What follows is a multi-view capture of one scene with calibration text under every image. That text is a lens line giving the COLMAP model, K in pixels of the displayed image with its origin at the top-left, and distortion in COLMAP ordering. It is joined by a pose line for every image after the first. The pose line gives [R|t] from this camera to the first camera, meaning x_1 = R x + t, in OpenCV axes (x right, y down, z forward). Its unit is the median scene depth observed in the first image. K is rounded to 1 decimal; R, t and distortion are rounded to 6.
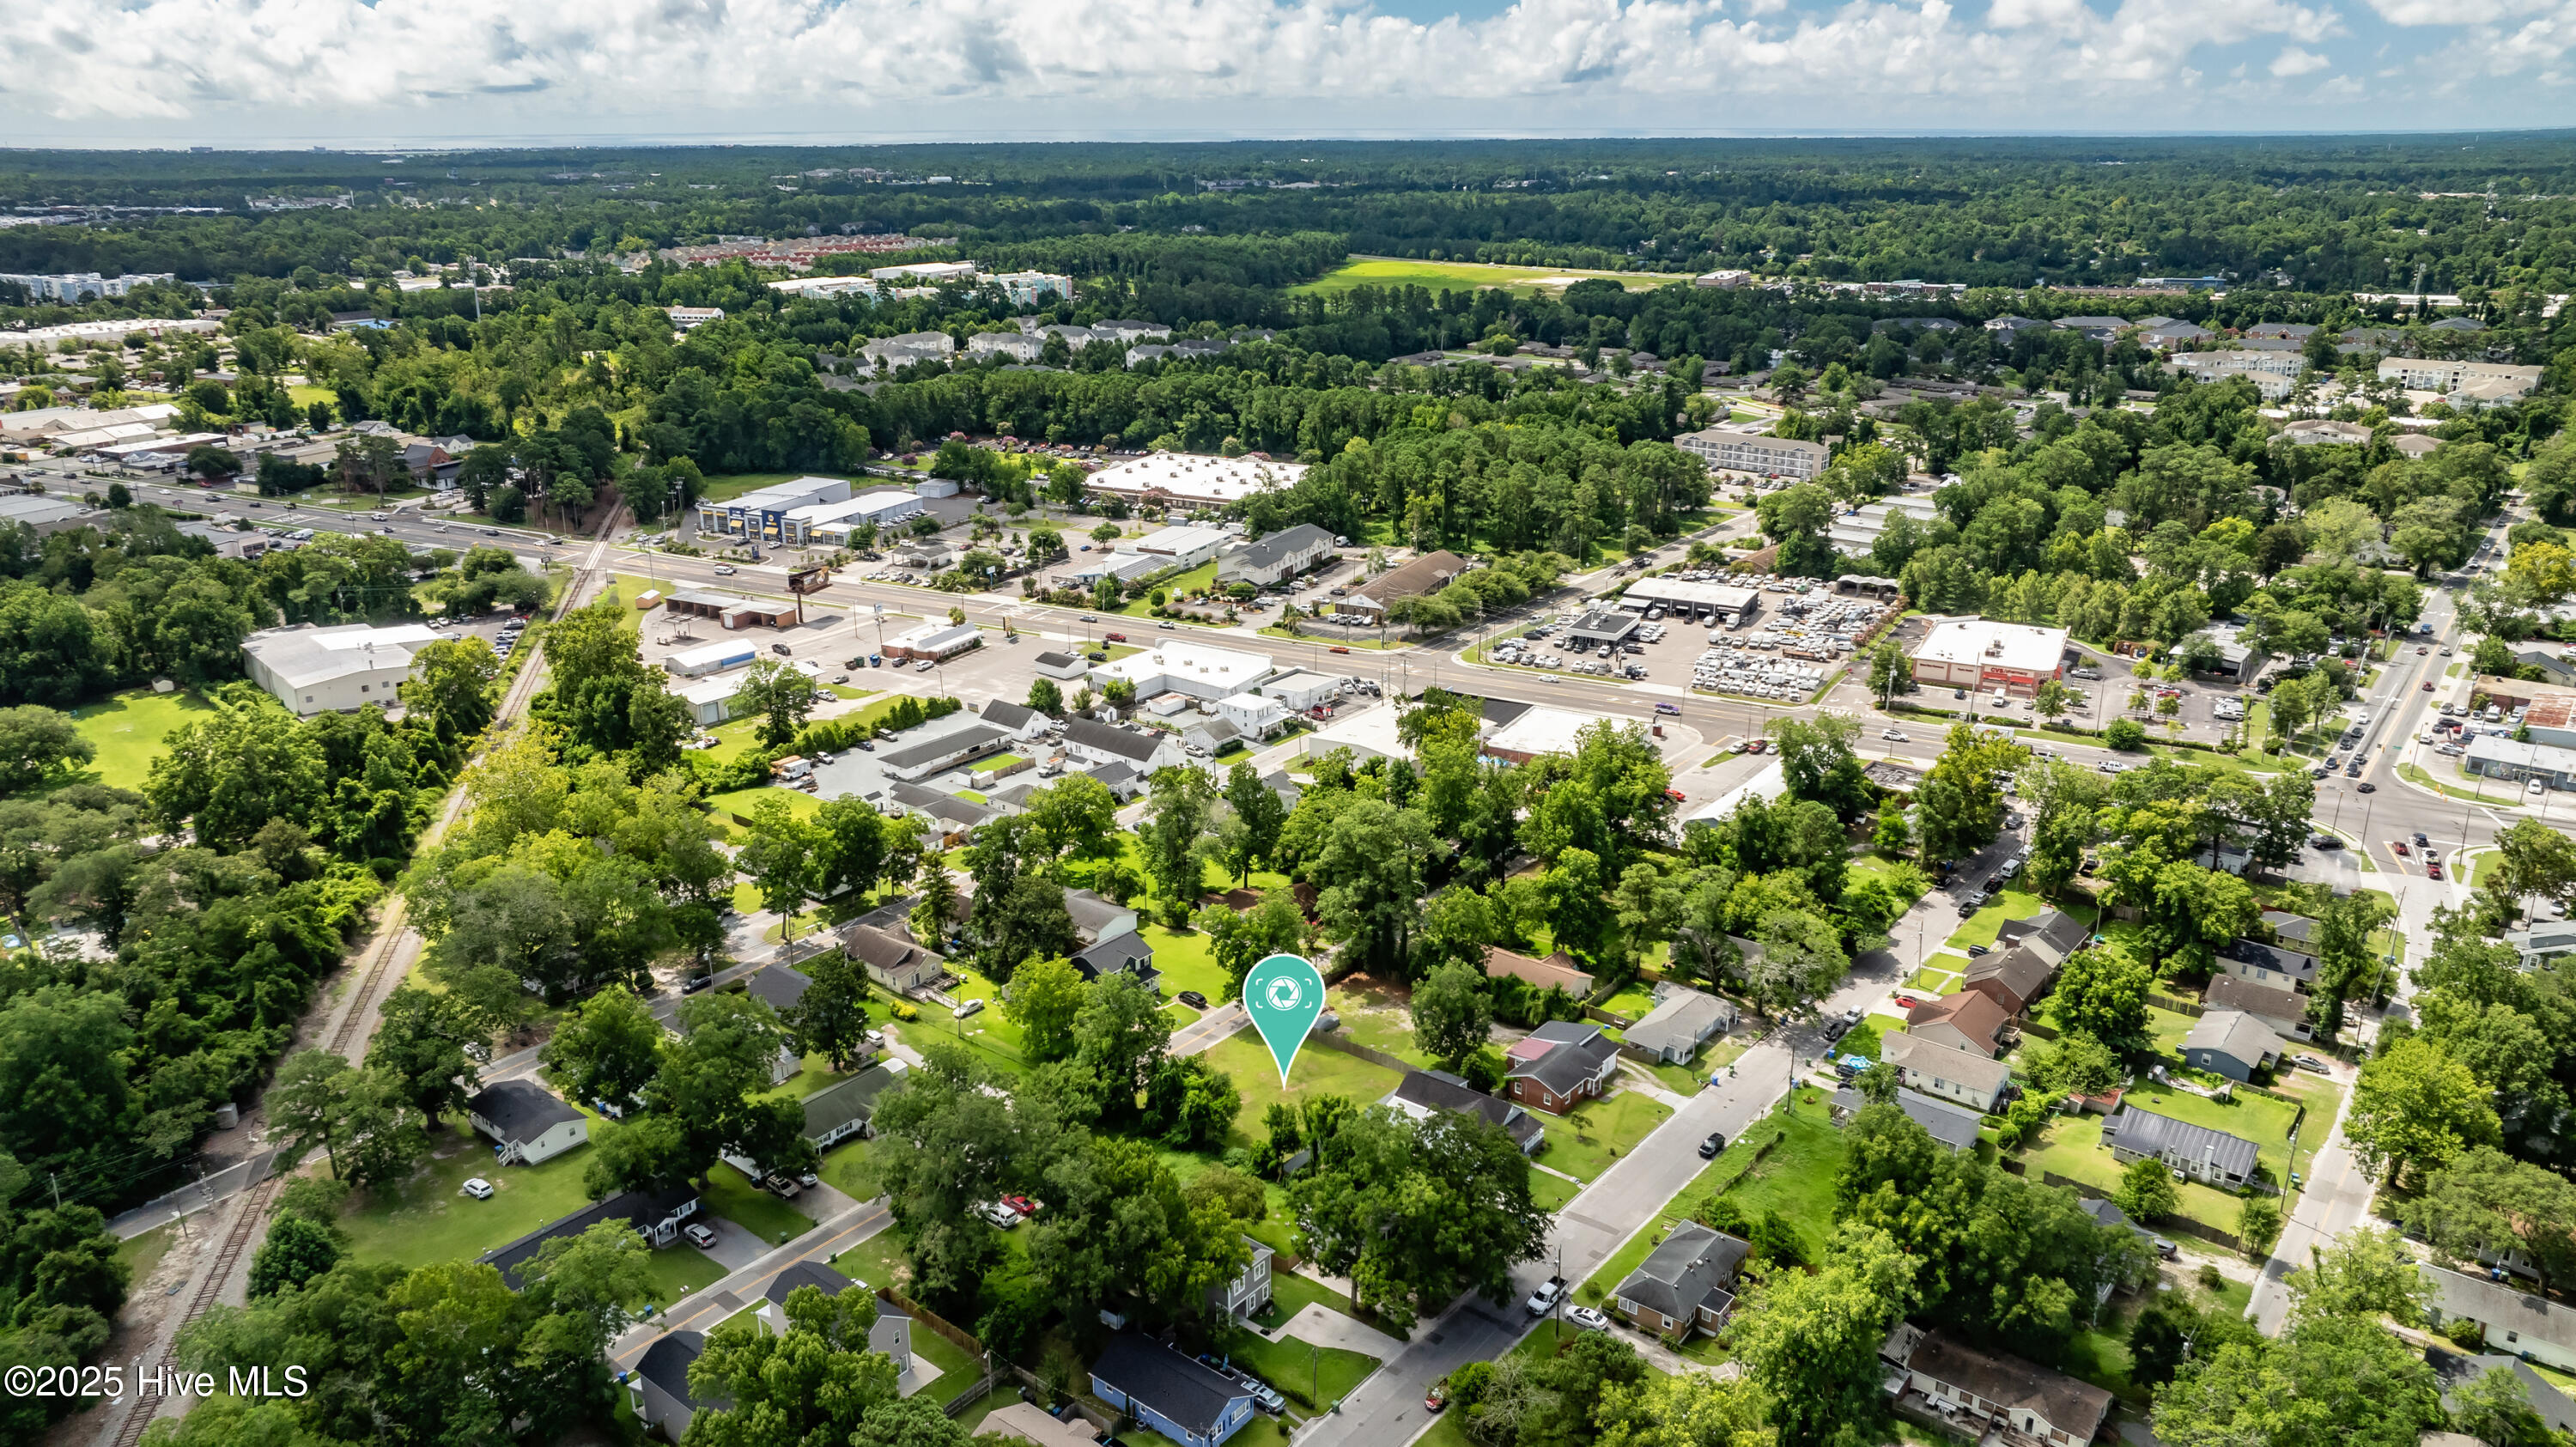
lens RADIAL K [[1813.4, 0, 1279.6], [0, 1813.4, 725.8], [0, 0, 1]] dist [-0.017201, -0.000233]
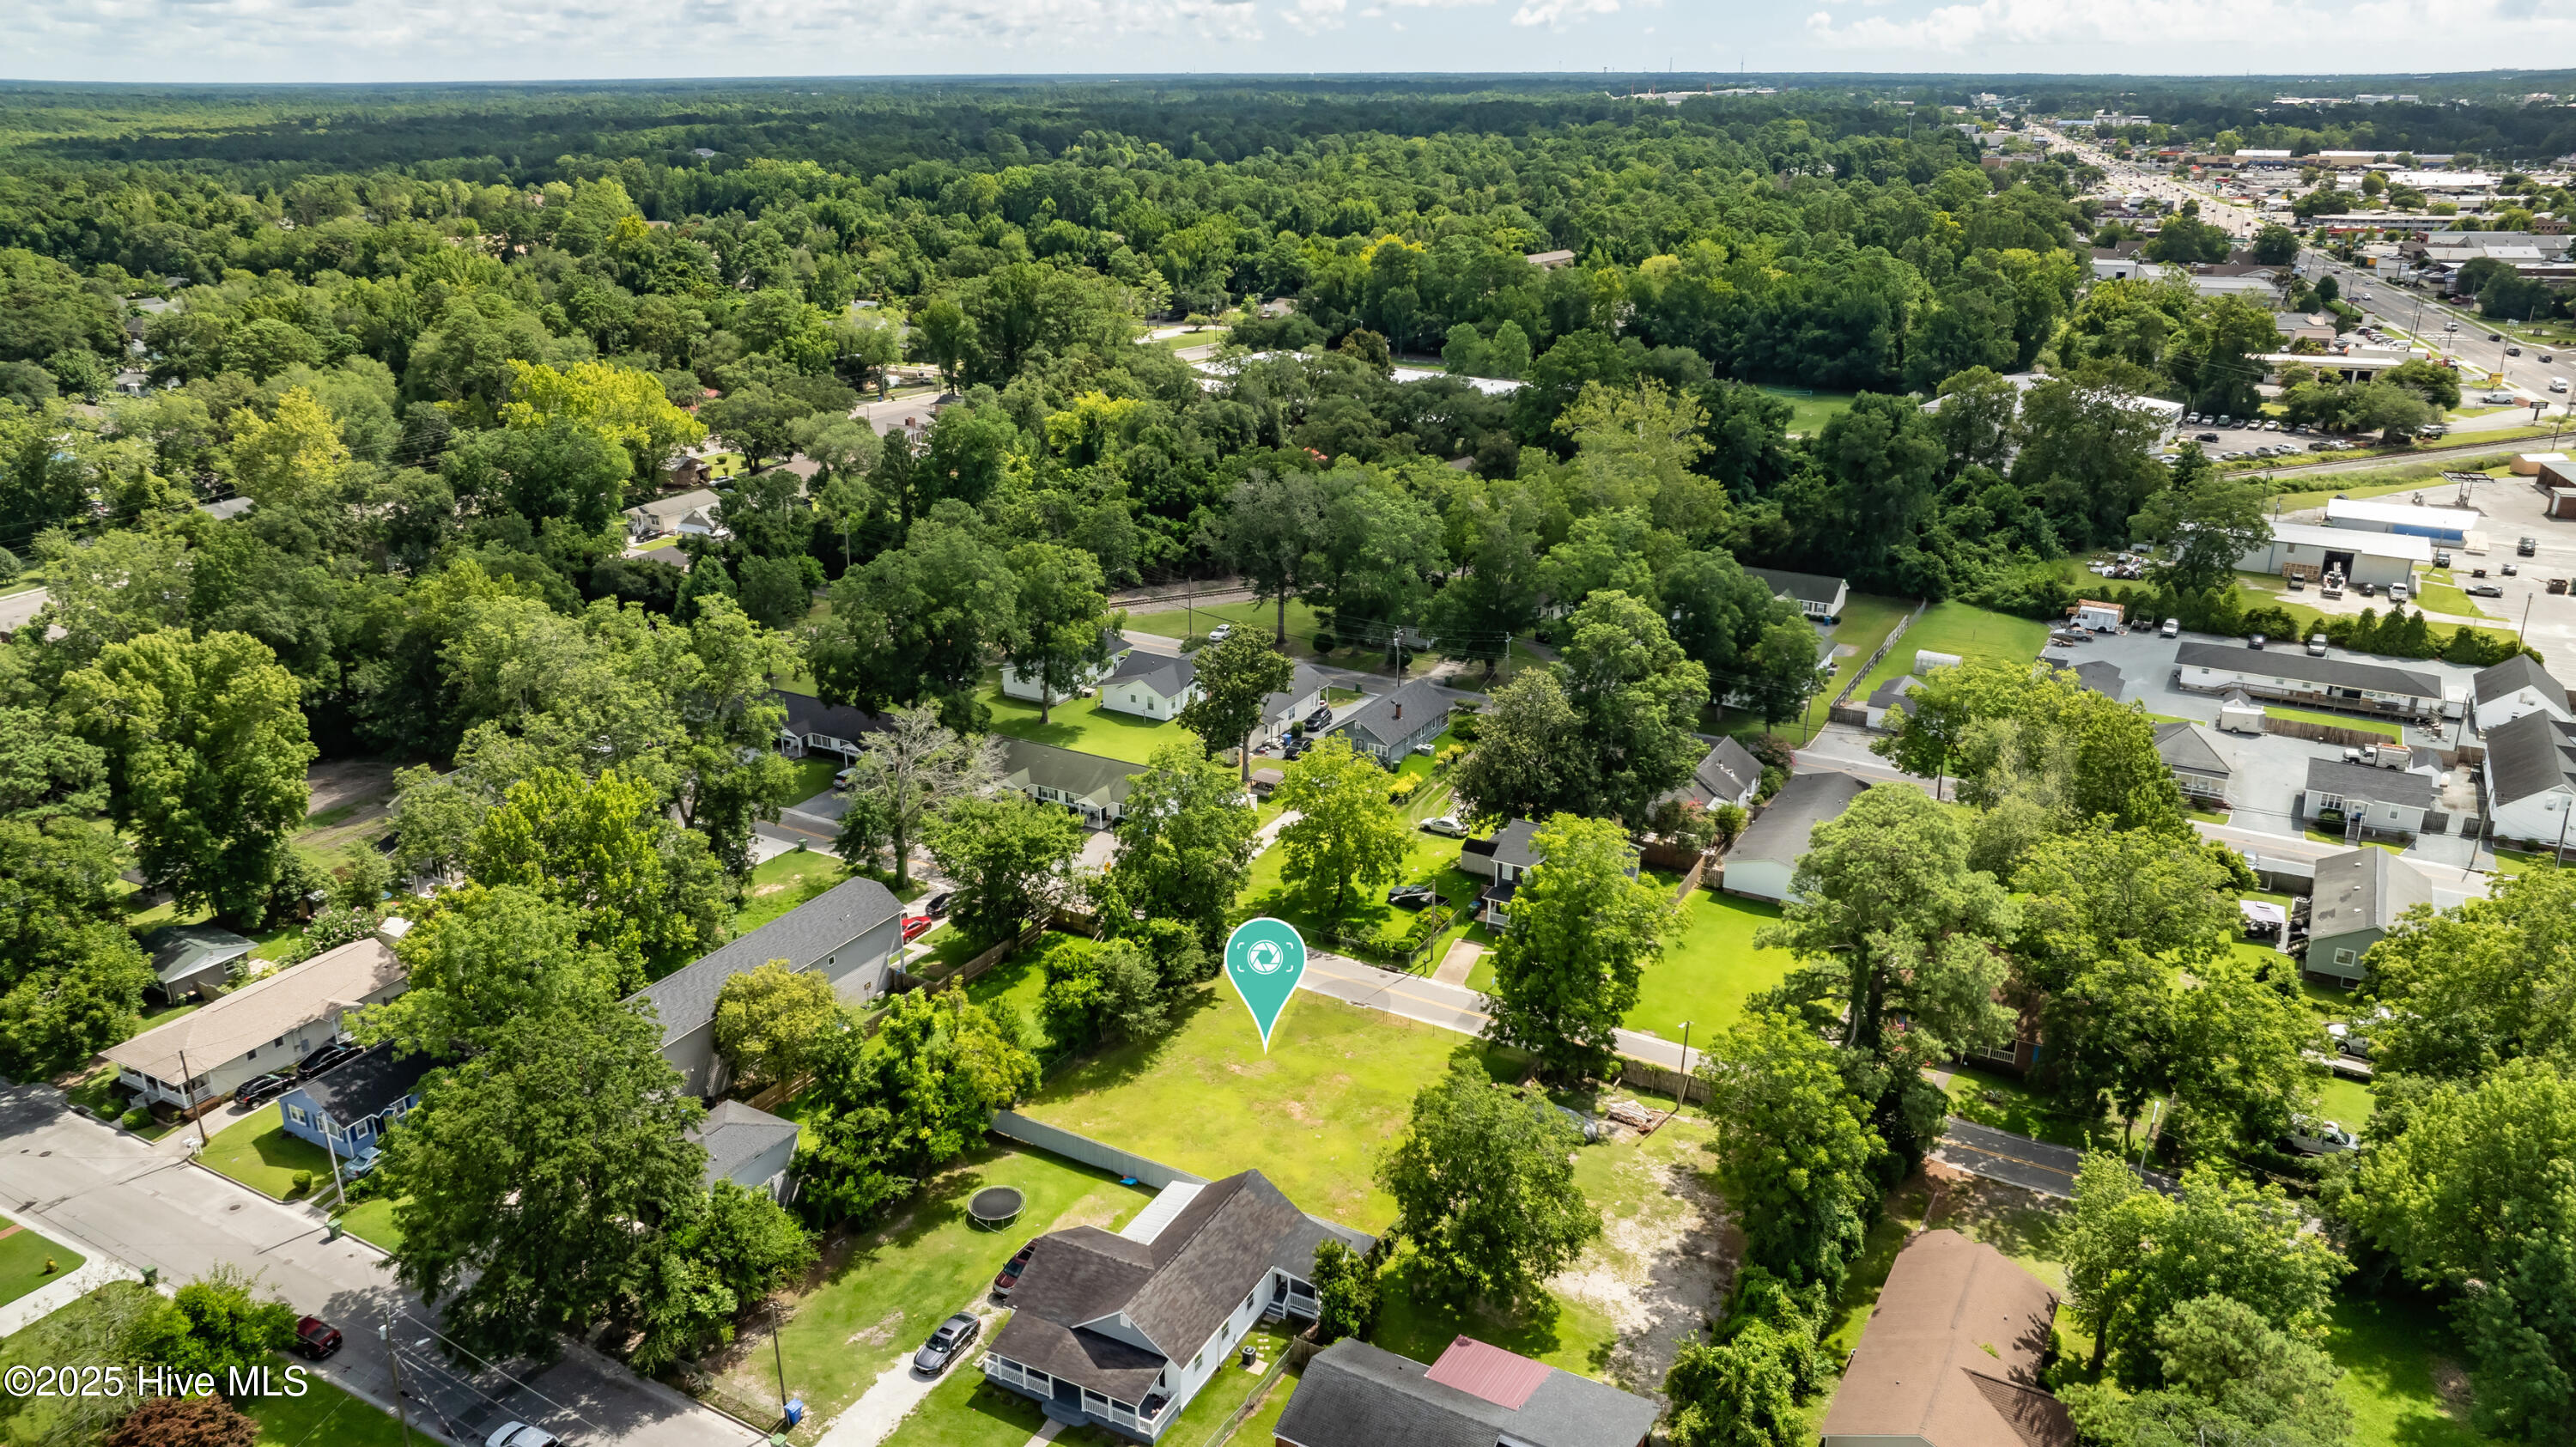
lens RADIAL K [[1833.2, 0, 1285.2], [0, 1833.2, 676.9], [0, 0, 1]] dist [-0.020297, 0.002373]
pose [[0.161670, 0.315297, -0.935120, 0.298522], [-0.309282, 0.916035, 0.255391, -0.033578], [0.937127, 0.247927, 0.245612, 0.530728]]
